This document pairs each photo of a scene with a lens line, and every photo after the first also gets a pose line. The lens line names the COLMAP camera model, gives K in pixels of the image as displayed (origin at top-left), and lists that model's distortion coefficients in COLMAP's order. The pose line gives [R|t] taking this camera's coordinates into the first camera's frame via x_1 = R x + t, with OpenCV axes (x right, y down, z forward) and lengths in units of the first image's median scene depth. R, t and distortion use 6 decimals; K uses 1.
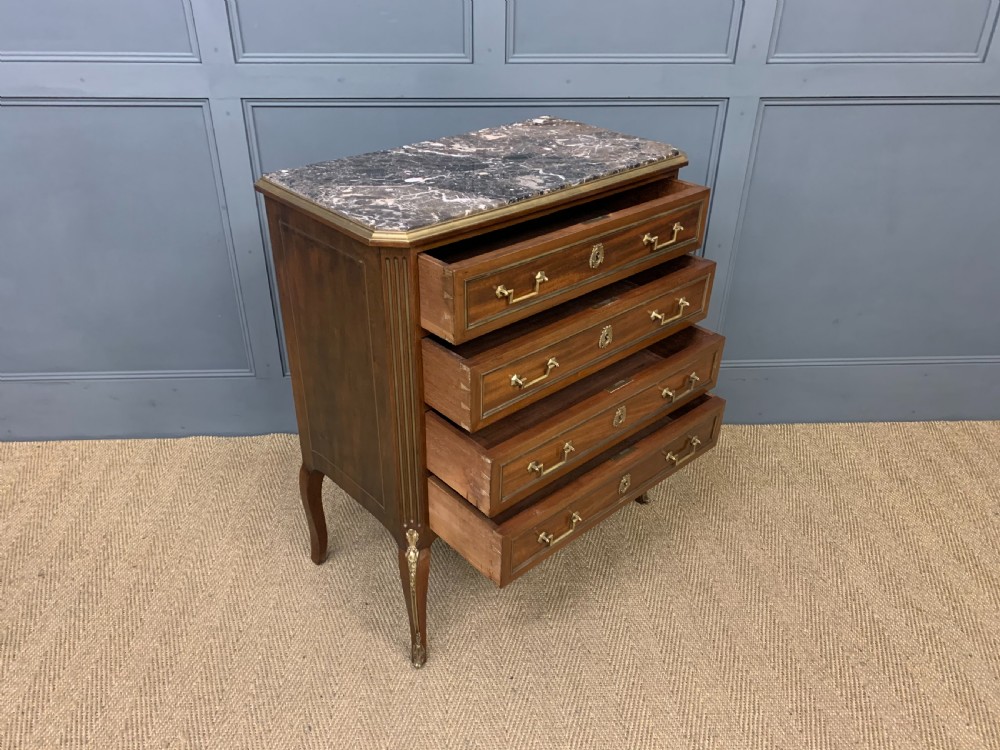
lens RADIAL K [[775.6, 0, 490.0], [0, 775.6, 370.9], [0, 0, 1]] dist [0.010837, -0.001383]
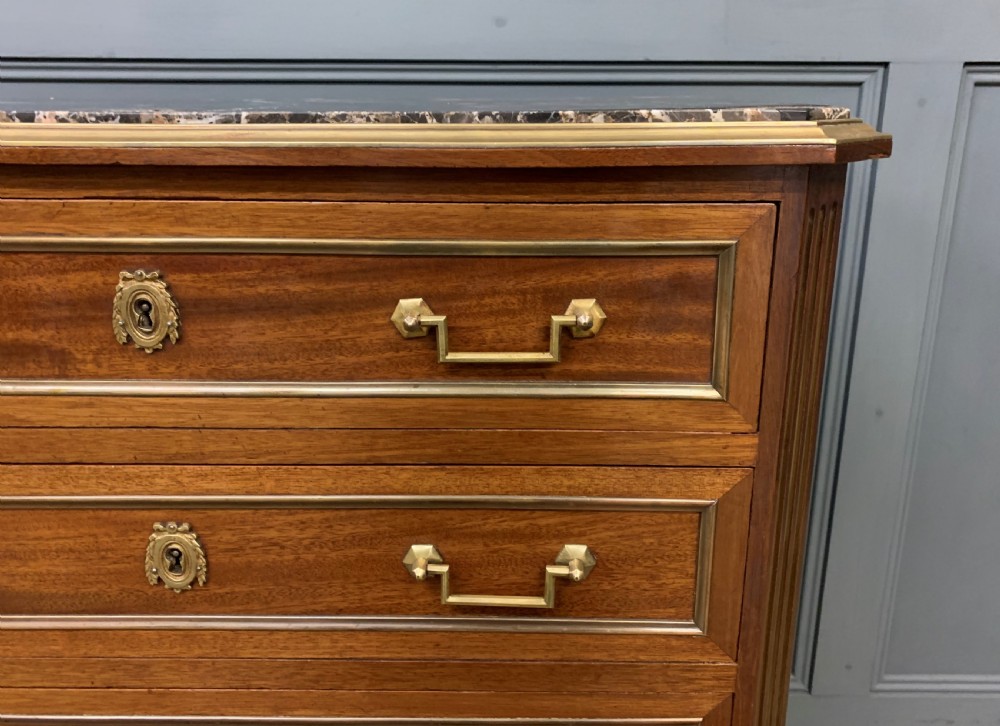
lens RADIAL K [[843.1, 0, 530.4], [0, 843.1, 301.4], [0, 0, 1]] dist [0.002810, 0.000166]
pose [[0.998964, 0.013563, -0.043443, 0.141399], [-0.024816, 0.962494, -0.270164, -0.103168], [0.038149, 0.270962, 0.961834, 0.612997]]
